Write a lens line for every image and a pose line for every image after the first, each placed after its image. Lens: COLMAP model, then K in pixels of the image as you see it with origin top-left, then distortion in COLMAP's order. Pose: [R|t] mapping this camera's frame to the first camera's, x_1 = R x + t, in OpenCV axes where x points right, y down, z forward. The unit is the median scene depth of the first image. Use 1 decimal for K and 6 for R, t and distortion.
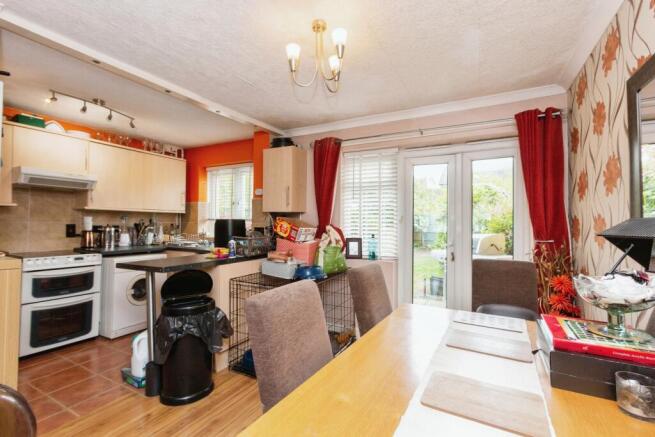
lens RADIAL K [[299.6, 0, 329.6], [0, 299.6, 211.0], [0, 0, 1]] dist [0.000595, -0.000183]
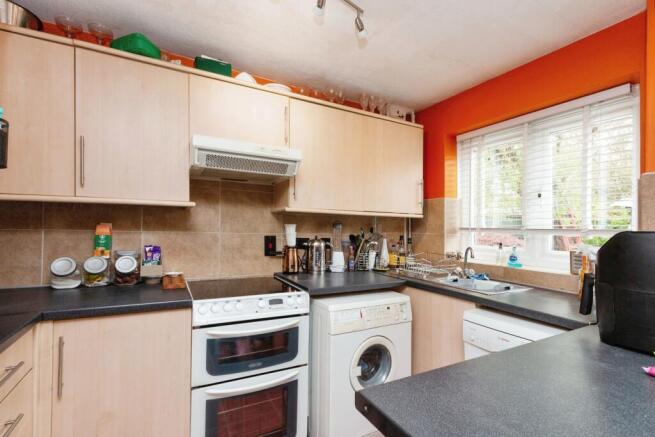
lens RADIAL K [[300.9, 0, 325.8], [0, 300.9, 227.7], [0, 0, 1]] dist [0.000882, -0.000053]
pose [[0.832440, 0.002078, -0.554111, -0.393411], [0.013343, 0.999628, 0.023793, 0.011957], [0.553954, -0.027200, 0.832103, 0.513501]]
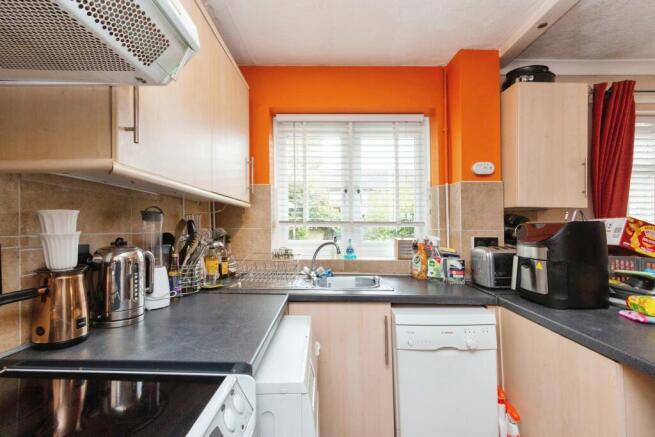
lens RADIAL K [[299.7, 0, 327.5], [0, 299.7, 218.5], [0, 0, 1]] dist [0.002070, 0.000258]
pose [[0.885762, 0.005126, 0.464112, -0.728175], [-0.011452, 0.999876, 0.010812, 0.020454], [-0.463999, -0.014892, 0.885711, 0.694871]]
